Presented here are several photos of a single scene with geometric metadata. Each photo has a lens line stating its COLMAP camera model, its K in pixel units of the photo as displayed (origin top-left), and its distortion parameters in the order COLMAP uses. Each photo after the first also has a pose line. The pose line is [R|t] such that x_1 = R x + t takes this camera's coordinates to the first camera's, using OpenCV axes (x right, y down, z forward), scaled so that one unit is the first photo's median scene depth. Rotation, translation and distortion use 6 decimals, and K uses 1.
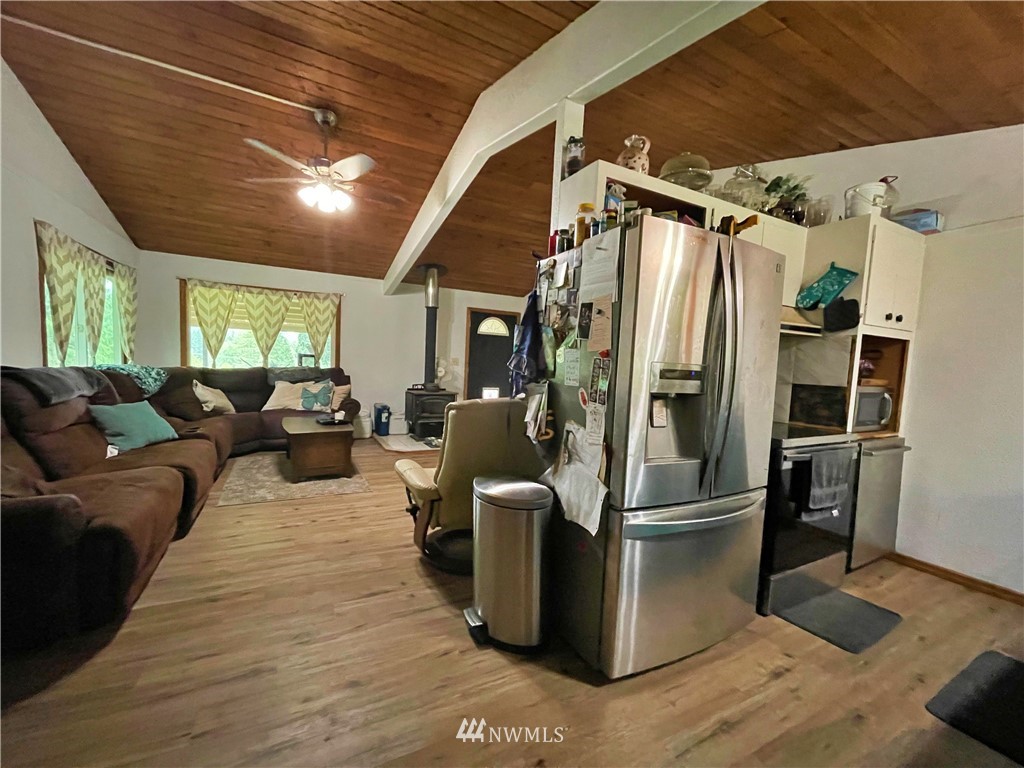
lens RADIAL K [[413.2, 0, 506.4], [0, 413.2, 391.5], [0, 0, 1]] dist [-0.000837, 0.000882]
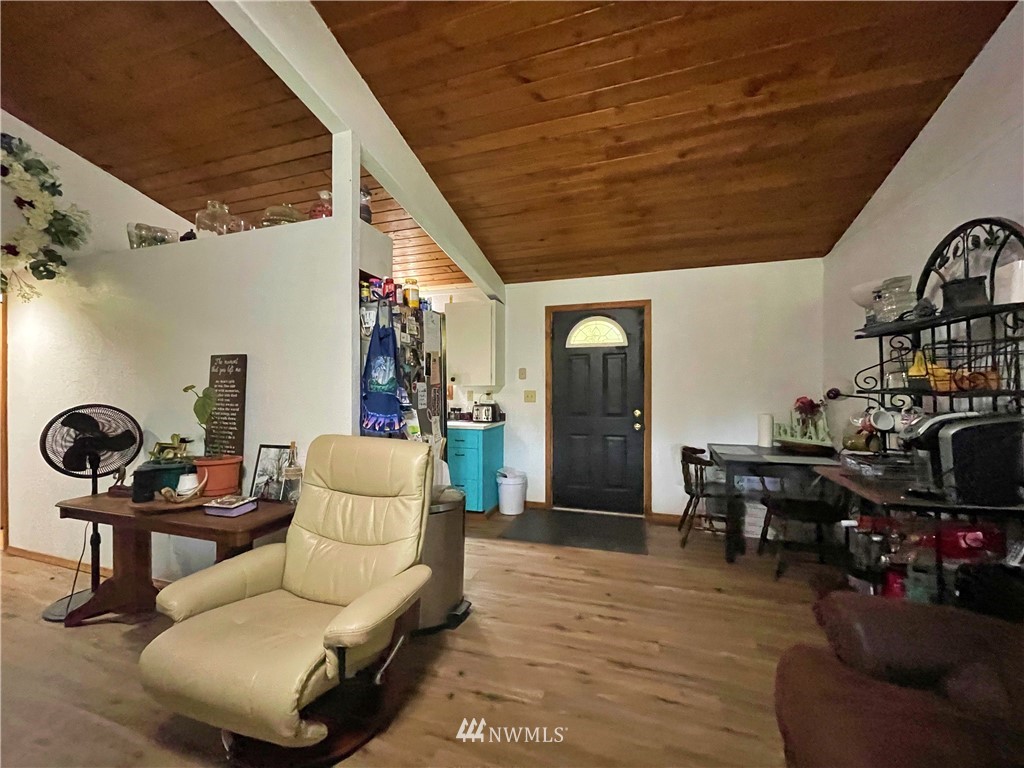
lens RADIAL K [[413.2, 0, 507.5], [0, 413.2, 390.8], [0, 0, 1]] dist [-0.000837, 0.000882]
pose [[-0.696591, -0.051291, 0.715633, -0.579638], [0.022185, 0.995425, 0.092939, -0.110219], [-0.717126, 0.080617, -0.692266, 0.974929]]
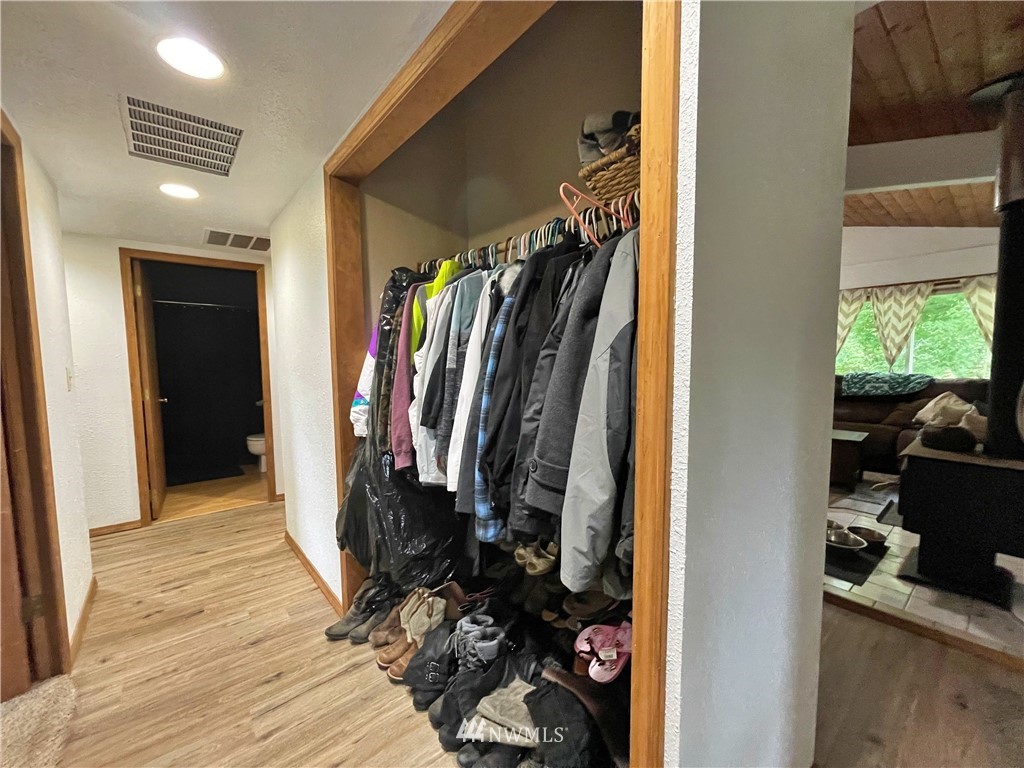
lens RADIAL K [[413.2, 0, 507.3], [0, 413.2, 389.9], [0, 0, 1]] dist [-0.000837, 0.000882]
pose [[-0.976050, -0.012462, -0.217188, 0.660991], [-0.043876, 0.989119, 0.140423, -0.167010], [0.213075, 0.146590, -0.965976, 2.410743]]
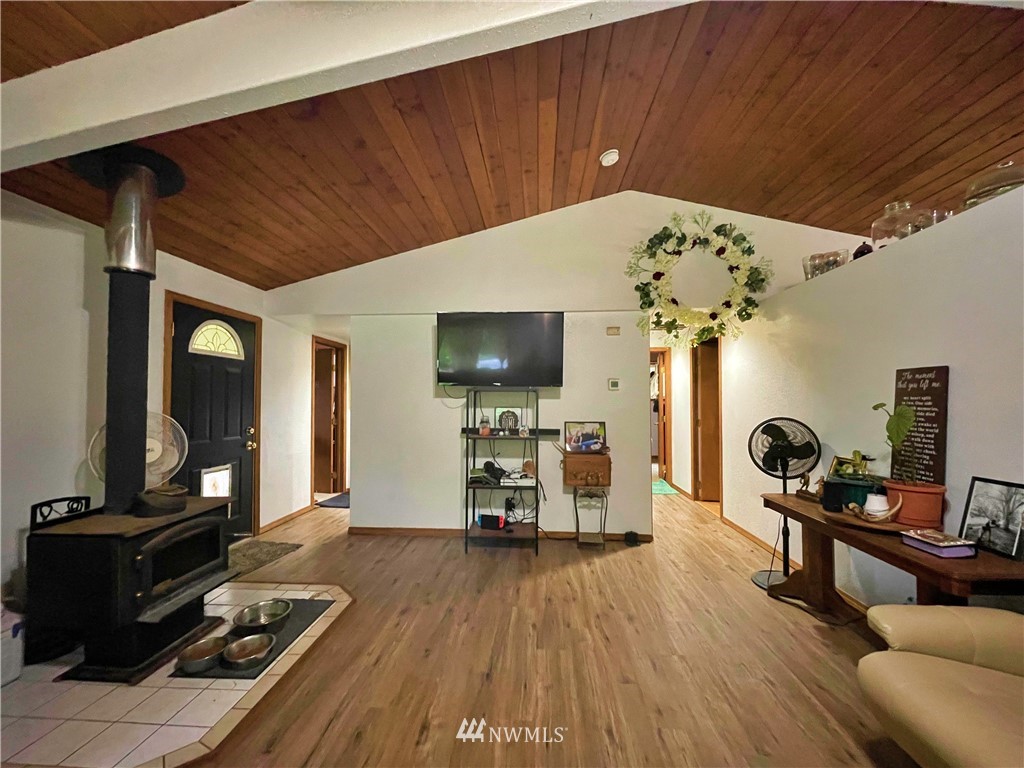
lens RADIAL K [[413.2, 0, 508.7], [0, 413.2, 389.5], [0, 0, 1]] dist [-0.000837, 0.000882]
pose [[0.520134, -0.025488, 0.853704, -0.597353], [0.090252, 0.995598, -0.025263, -0.124607], [-0.849303, 0.090189, 0.520145, 1.032162]]
